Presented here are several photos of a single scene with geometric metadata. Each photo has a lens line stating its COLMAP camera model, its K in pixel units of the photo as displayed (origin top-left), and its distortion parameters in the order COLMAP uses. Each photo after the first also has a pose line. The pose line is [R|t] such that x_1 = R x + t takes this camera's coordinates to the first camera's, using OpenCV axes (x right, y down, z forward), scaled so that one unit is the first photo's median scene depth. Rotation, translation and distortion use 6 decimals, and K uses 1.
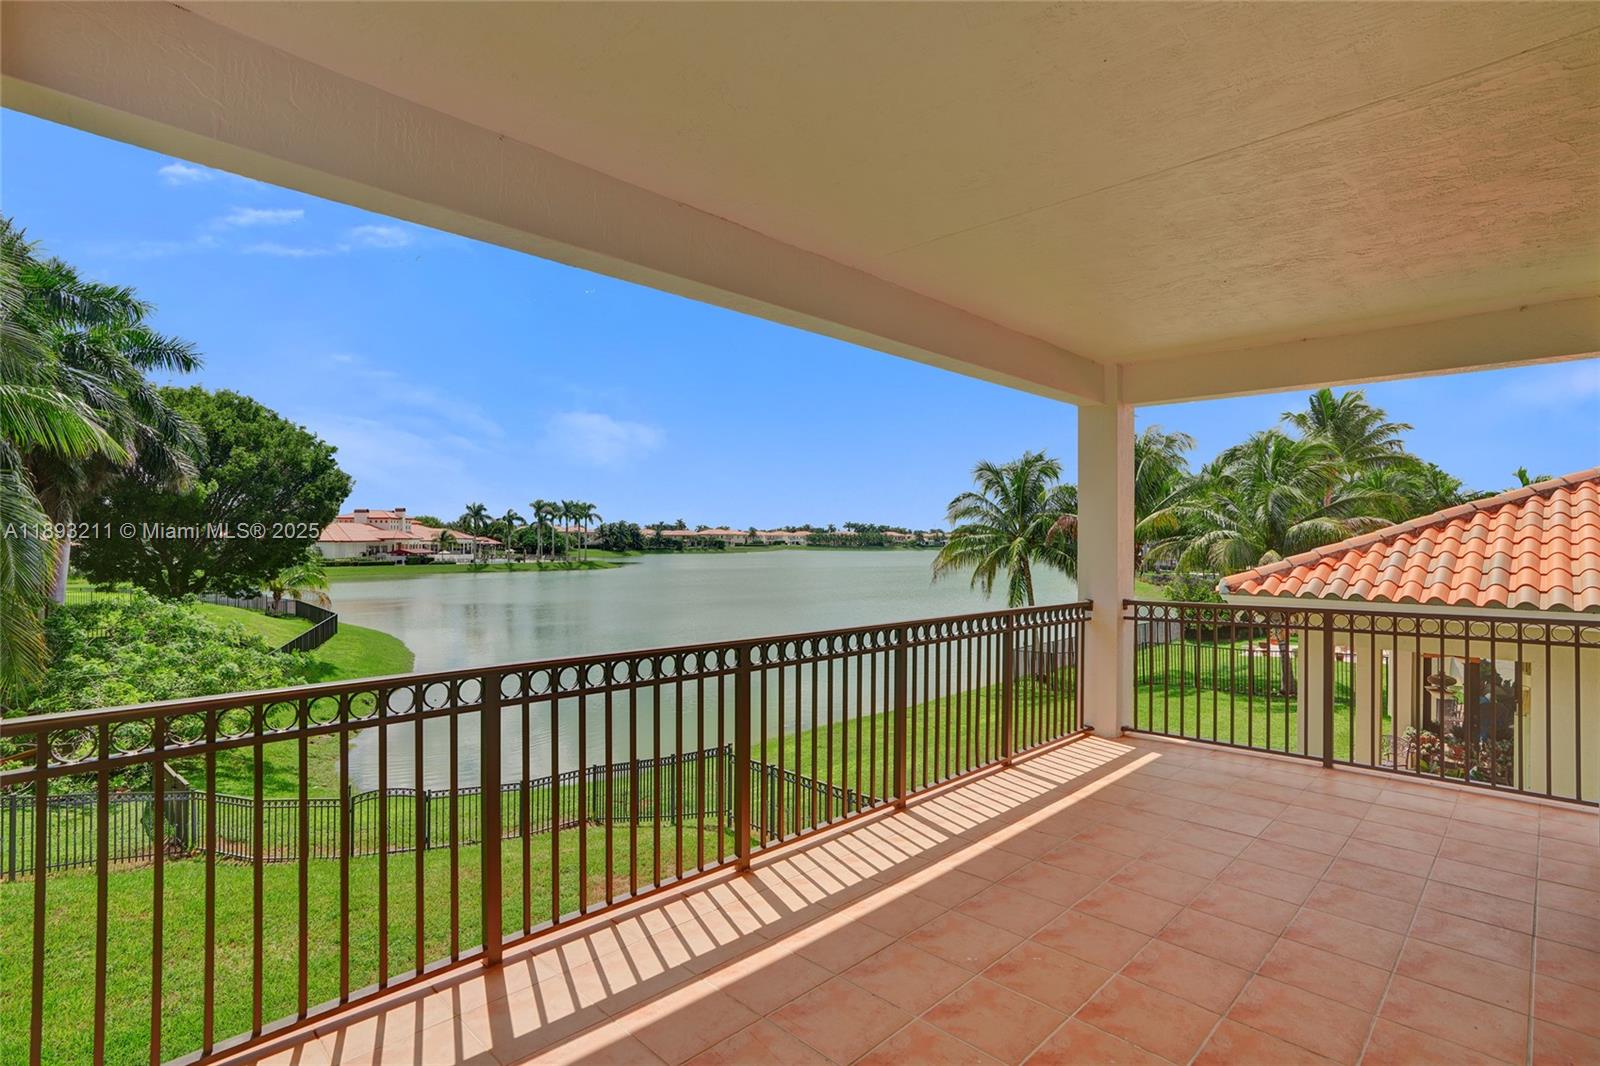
lens RADIAL K [[778.6, 0, 802.2], [0, 778.6, 543.0], [0, 0, 1]] dist [-0.038047, 0.021769]
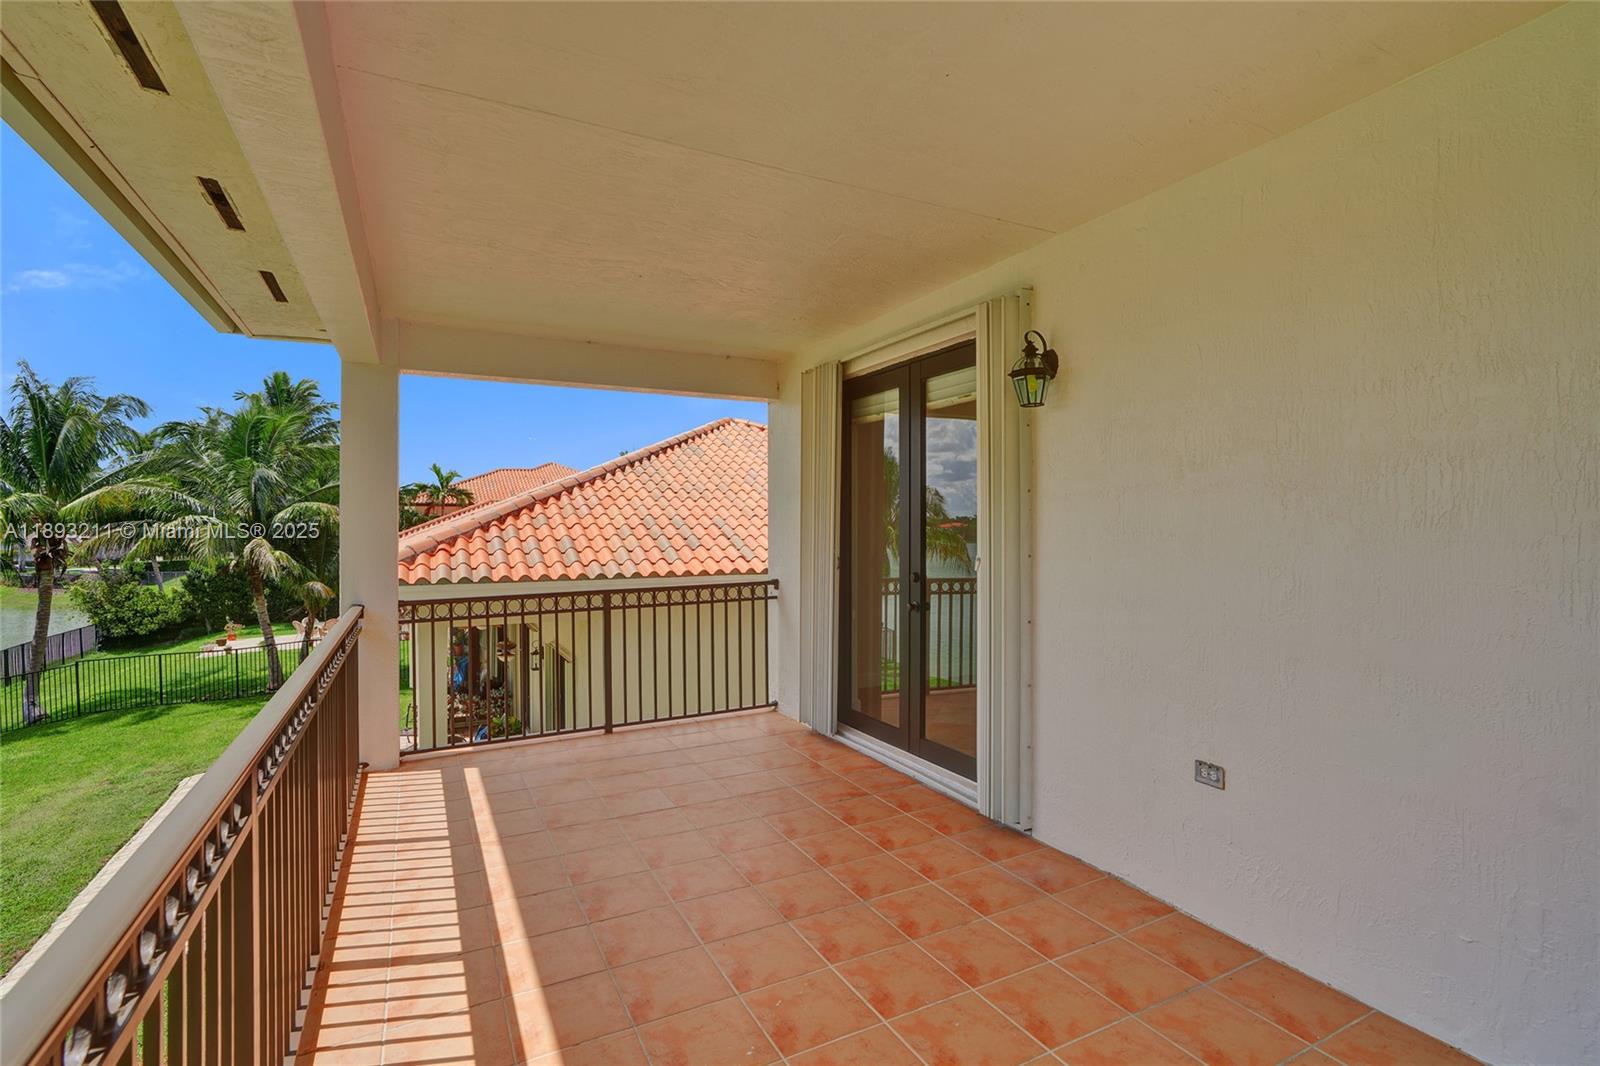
lens RADIAL K [[778.6, 0, 798.3], [0, 778.6, 524.4], [0, 0, 1]] dist [-0.038047, 0.021769]
pose [[0.306034, -0.004895, 0.952008, -0.294712], [0.010161, 0.999947, 0.001876, -0.007738], [-0.951966, 0.009099, 0.306068, 0.391389]]
